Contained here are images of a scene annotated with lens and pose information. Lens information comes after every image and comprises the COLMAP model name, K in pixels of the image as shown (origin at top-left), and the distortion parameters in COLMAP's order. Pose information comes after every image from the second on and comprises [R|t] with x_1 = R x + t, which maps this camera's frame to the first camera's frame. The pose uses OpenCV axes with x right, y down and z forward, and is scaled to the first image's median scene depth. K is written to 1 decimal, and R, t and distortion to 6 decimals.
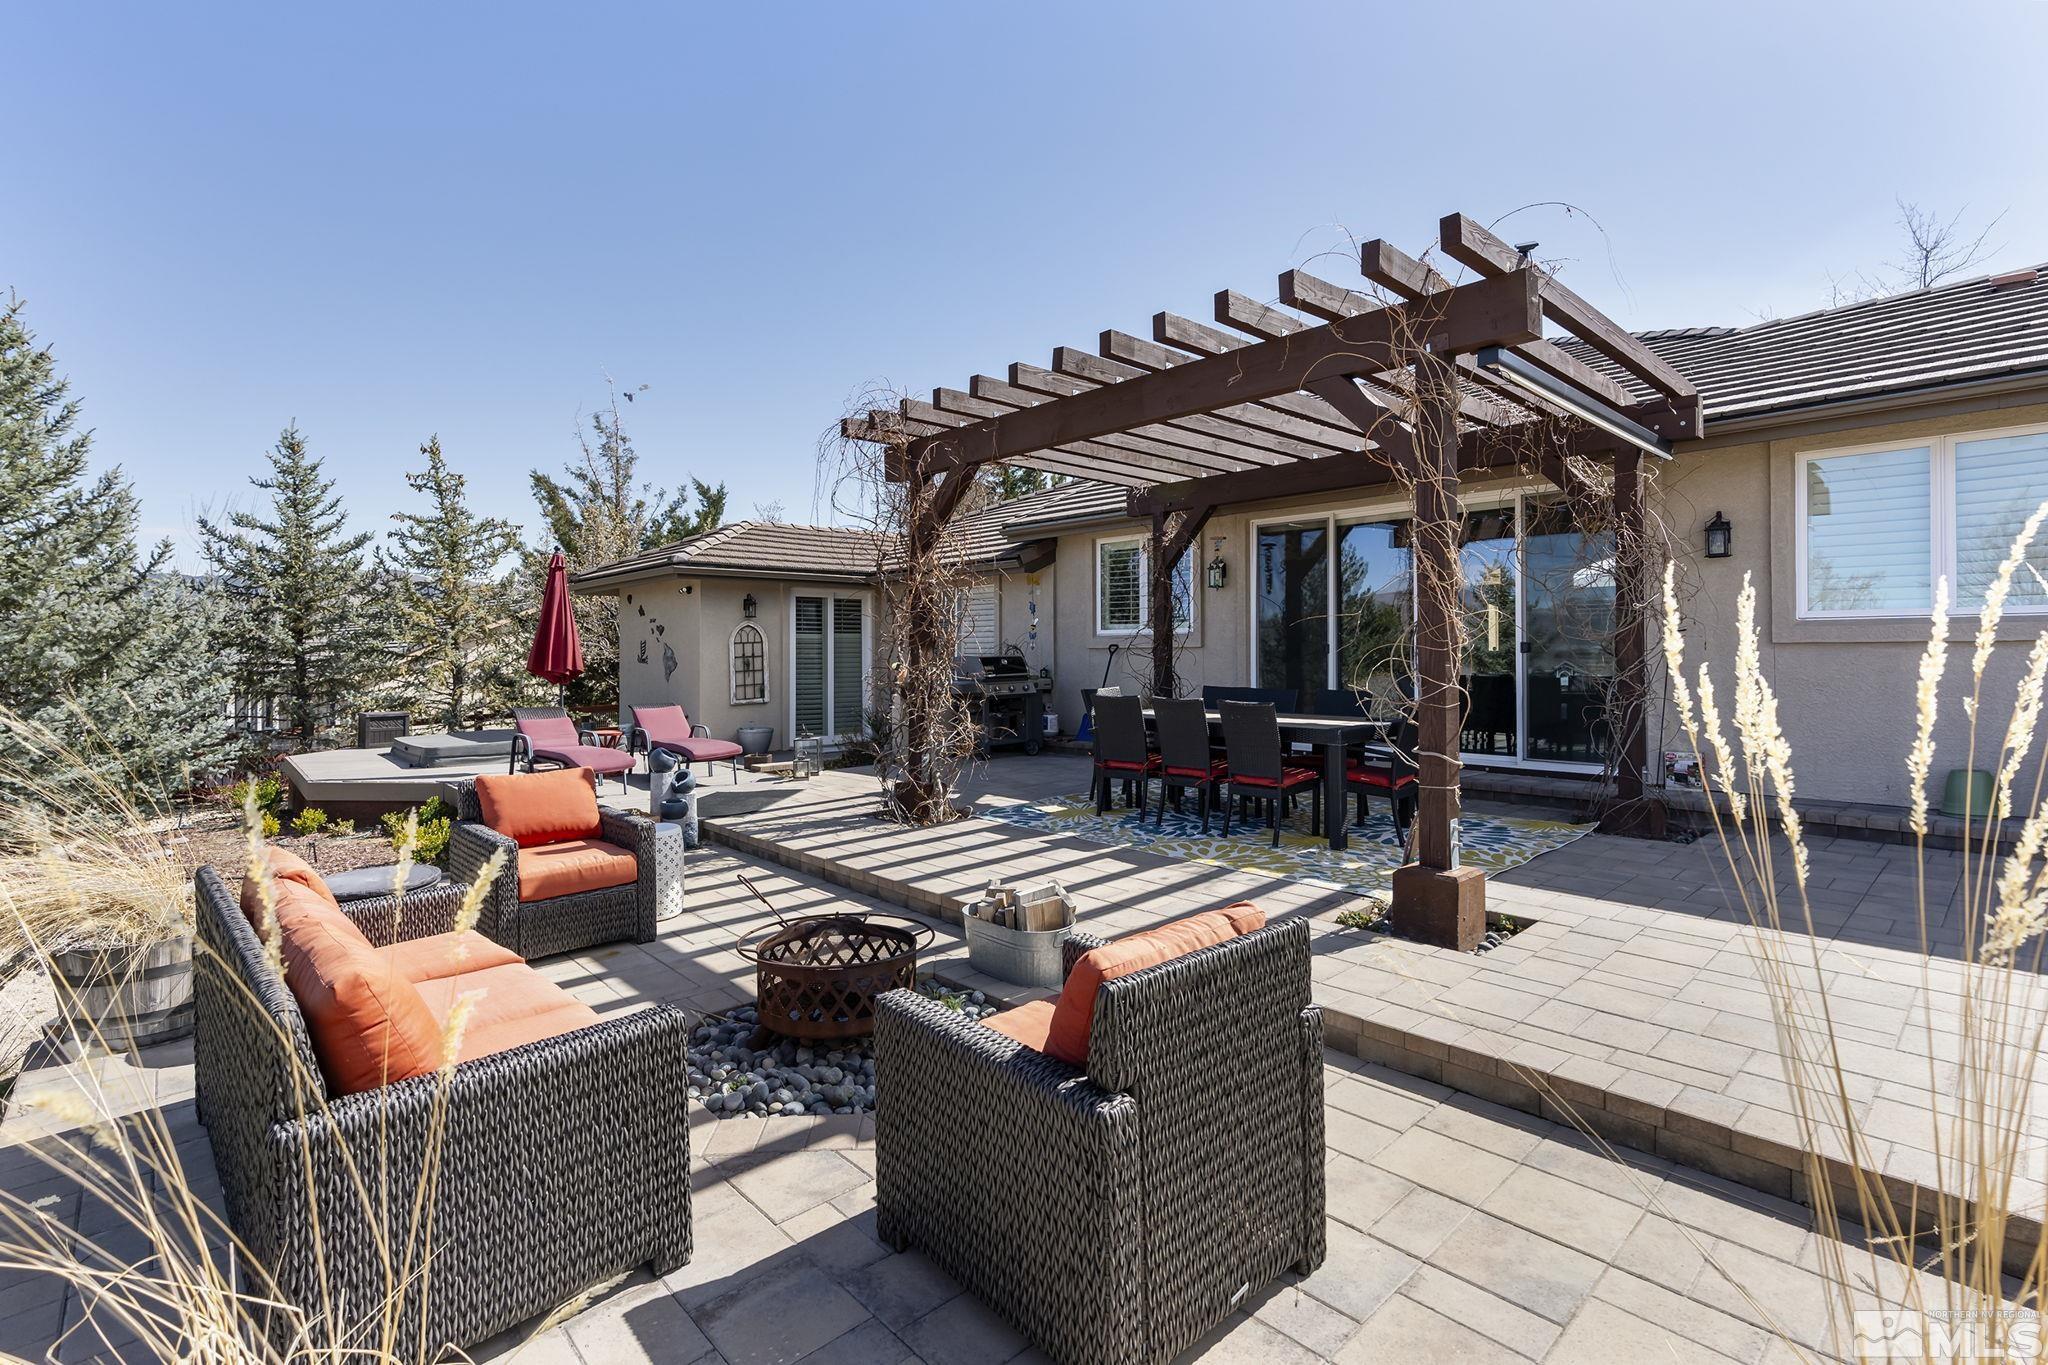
lens RADIAL K [[937.0, 0, 1018.9], [0, 937.0, 681.5], [0, 0, 1]] dist [-0.006270, 0.004281]
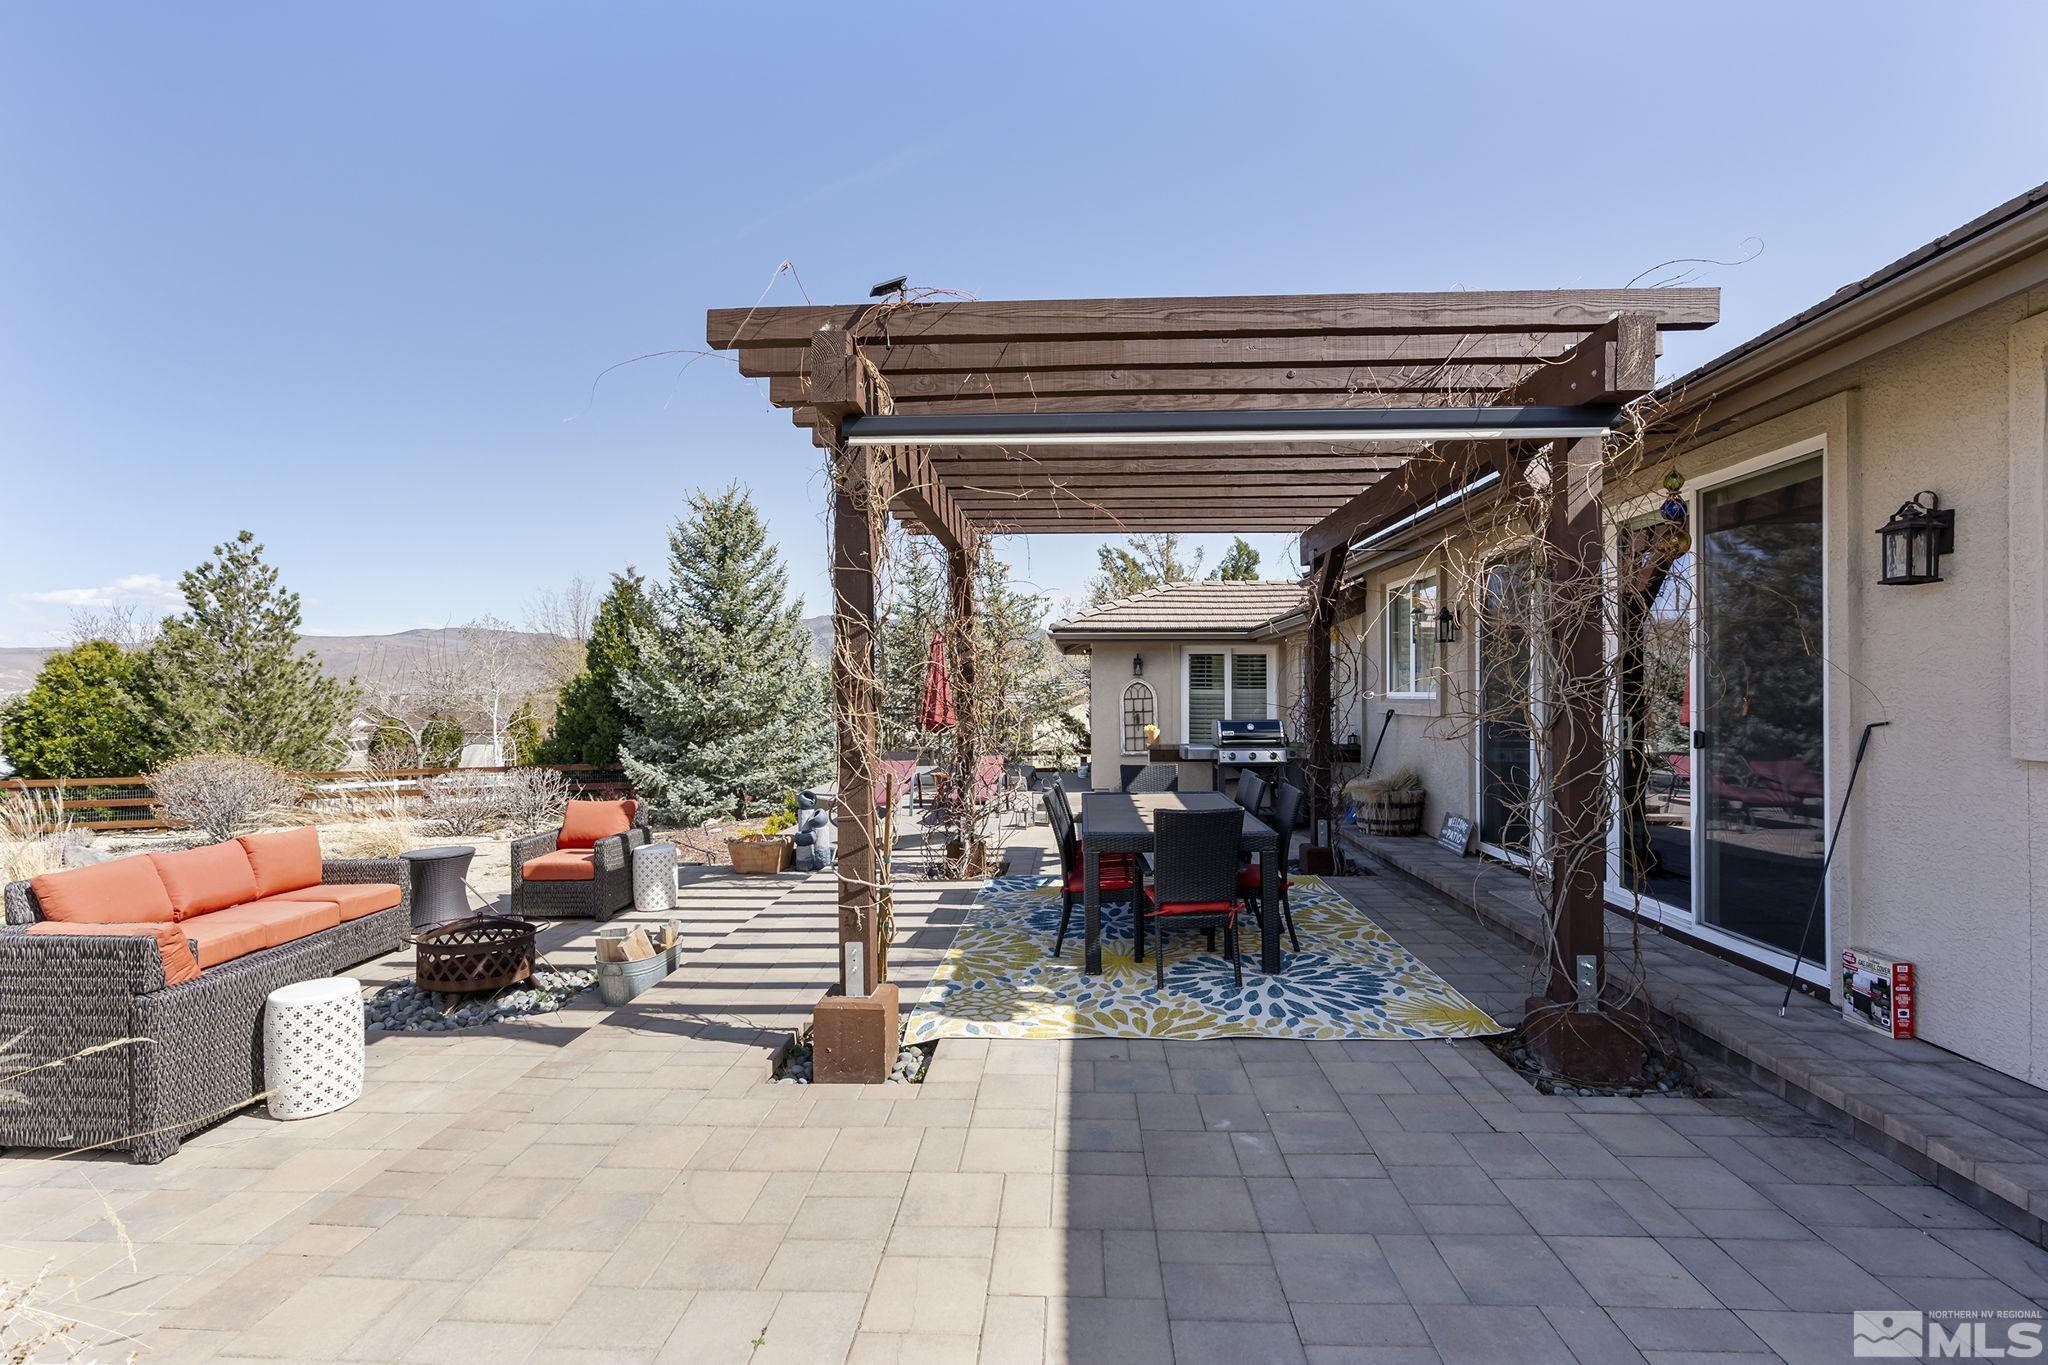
lens RADIAL K [[937.0, 0, 1018.9], [0, 937.0, 681.5], [0, 0, 1]] dist [-0.006270, 0.004281]
pose [[0.701598, -0.001860, -0.712571, 0.428061], [-0.027633, 0.999173, -0.029815, -0.028010], [0.712037, 0.040609, 0.700966, 0.162250]]
